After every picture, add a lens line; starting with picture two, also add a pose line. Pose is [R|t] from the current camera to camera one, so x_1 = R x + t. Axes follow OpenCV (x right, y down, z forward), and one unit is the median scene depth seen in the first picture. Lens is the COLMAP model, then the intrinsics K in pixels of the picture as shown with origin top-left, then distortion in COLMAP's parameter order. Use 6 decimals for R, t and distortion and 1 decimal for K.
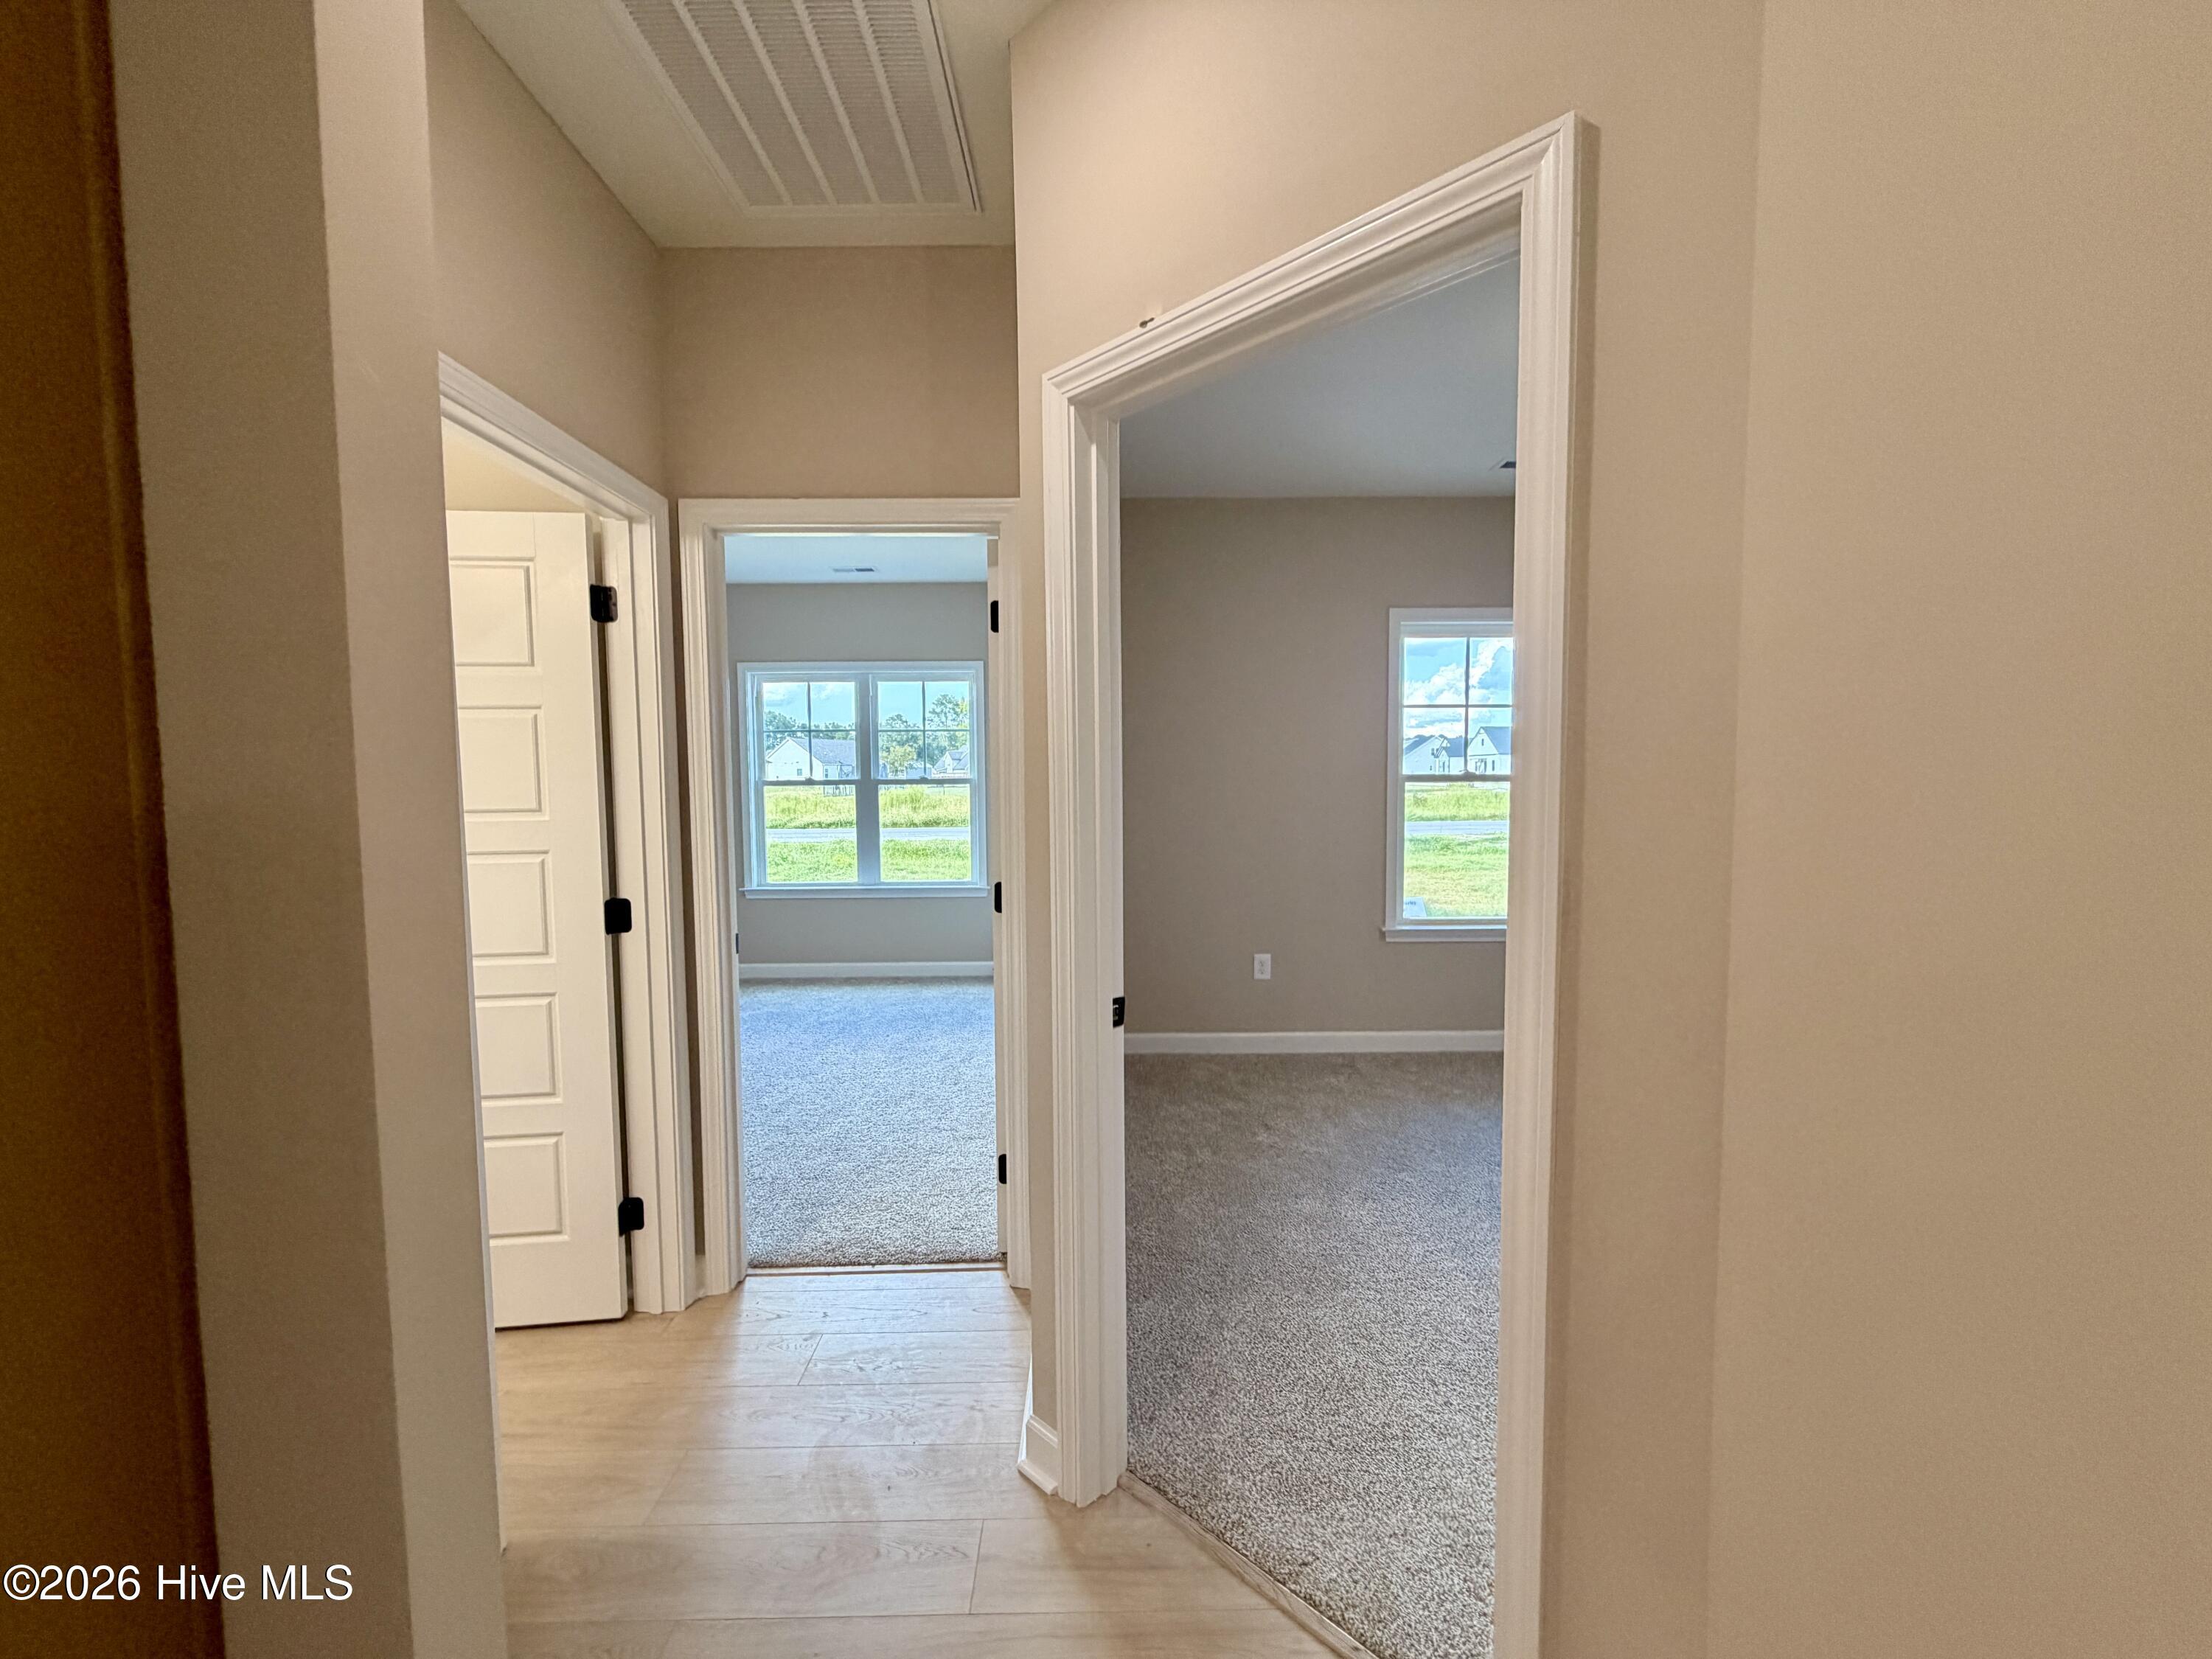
lens RADIAL K [[882.3, 0, 1105.6], [0, 882.3, 825.1], [0, 0, 1]] dist [0.000566, 0.000033]
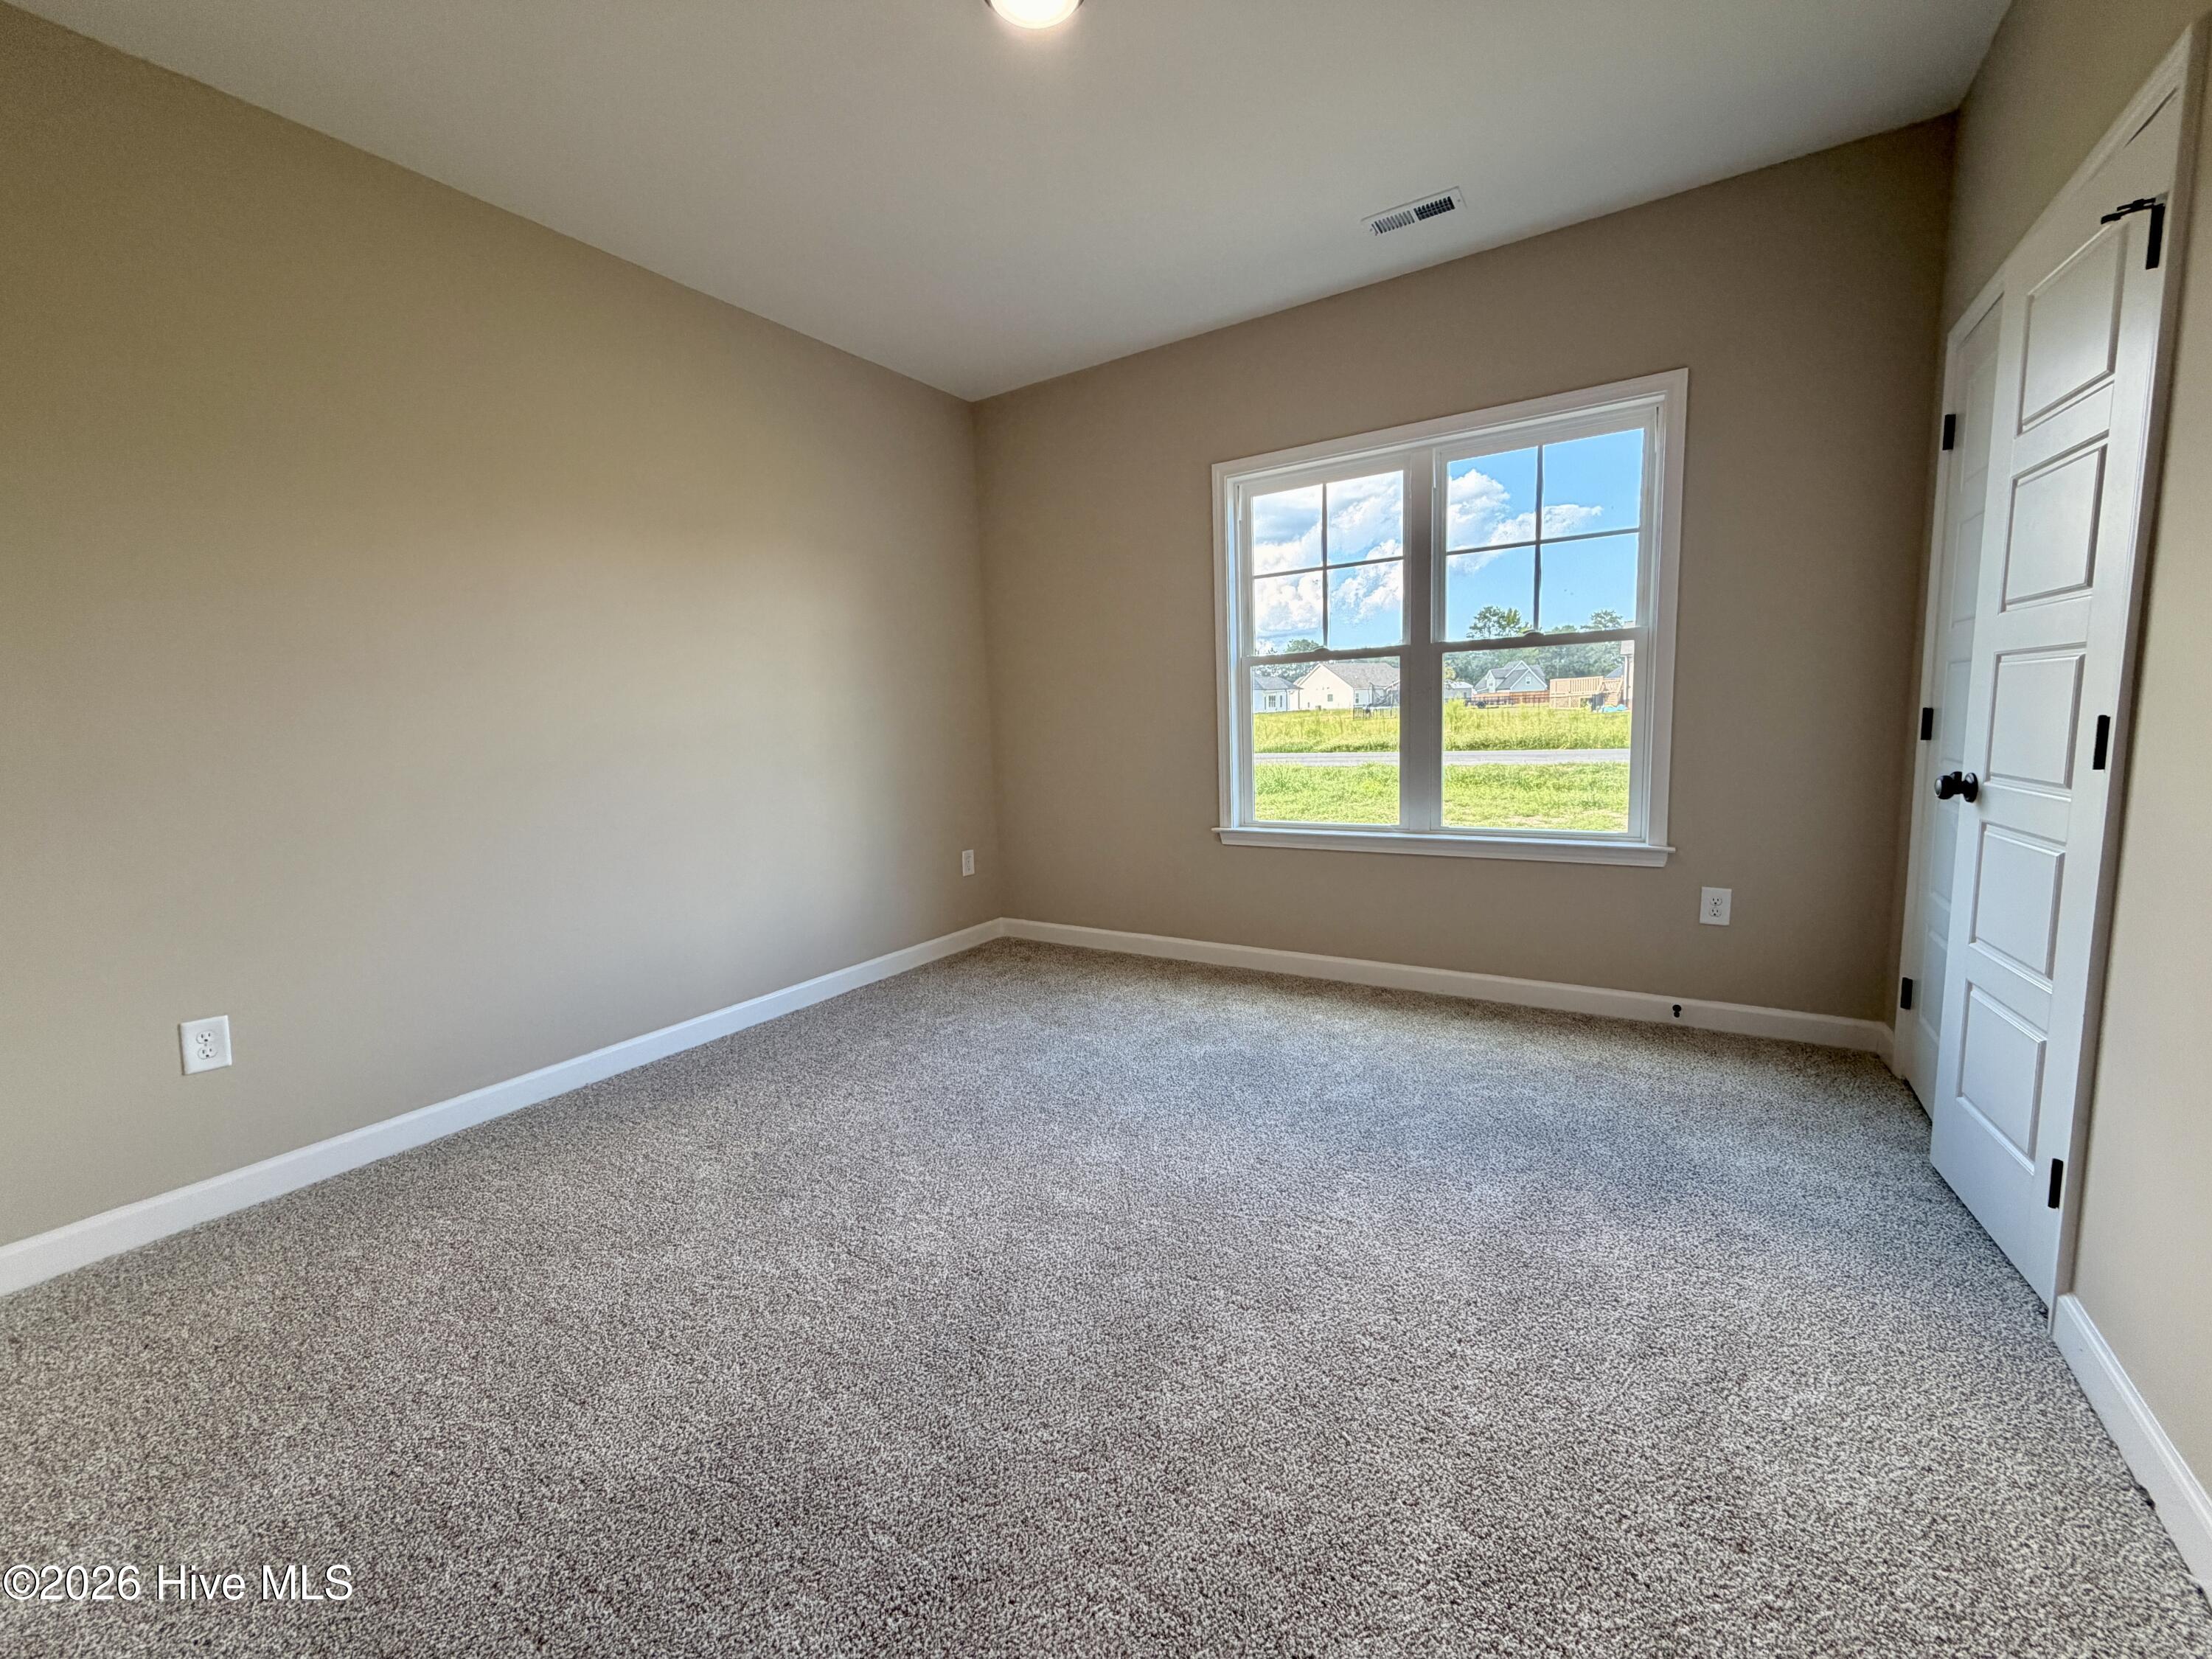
lens RADIAL K [[882.3, 0, 1105.6], [0, 882.3, 825.1], [0, 0, 1]] dist [0.000566, 0.000033]
pose [[0.835422, 0.045196, -0.547747, -0.124238], [0.000036, 0.996609, 0.082288, 0.016054], [0.549609, -0.068765, 0.832587, 0.410504]]
